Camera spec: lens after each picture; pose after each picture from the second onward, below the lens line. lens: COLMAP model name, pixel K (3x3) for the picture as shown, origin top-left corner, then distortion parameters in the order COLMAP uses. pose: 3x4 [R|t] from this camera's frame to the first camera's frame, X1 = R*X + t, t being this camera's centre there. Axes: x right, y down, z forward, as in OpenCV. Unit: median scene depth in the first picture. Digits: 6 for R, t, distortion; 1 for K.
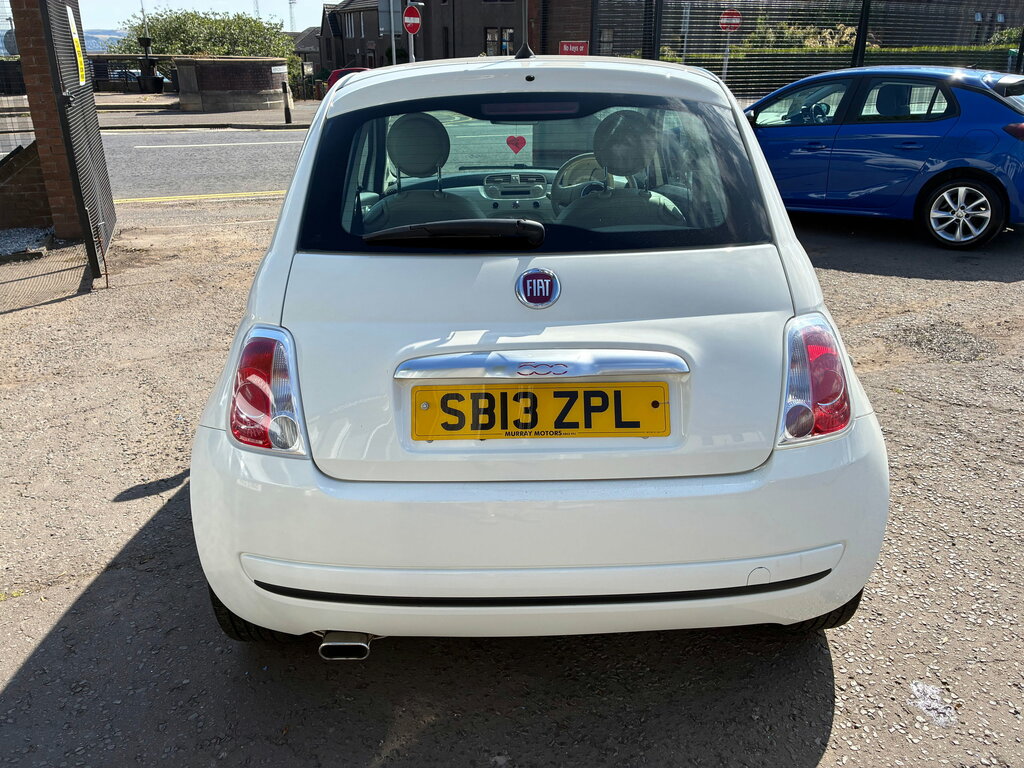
lens RADIAL K [[771.0, 0, 504.7], [0, 771.0, 386.5], [0, 0, 1]] dist [0.086353, -0.110024]
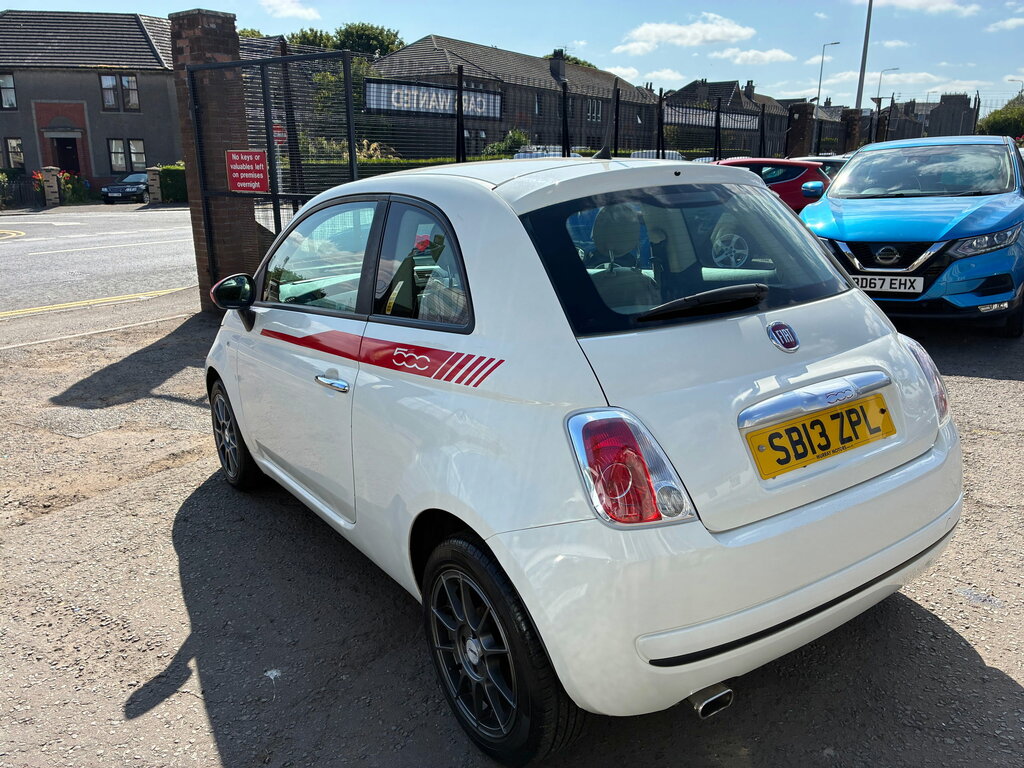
lens RADIAL K [[771.0, 0, 504.7], [0, 771.0, 386.5], [0, 0, 1]] dist [0.086353, -0.110024]
pose [[0.837293, -0.156774, 0.523795, -0.997197], [0.221241, 0.973223, -0.062367, -0.074506], [-0.499992, 0.168104, 0.849558, 0.206129]]
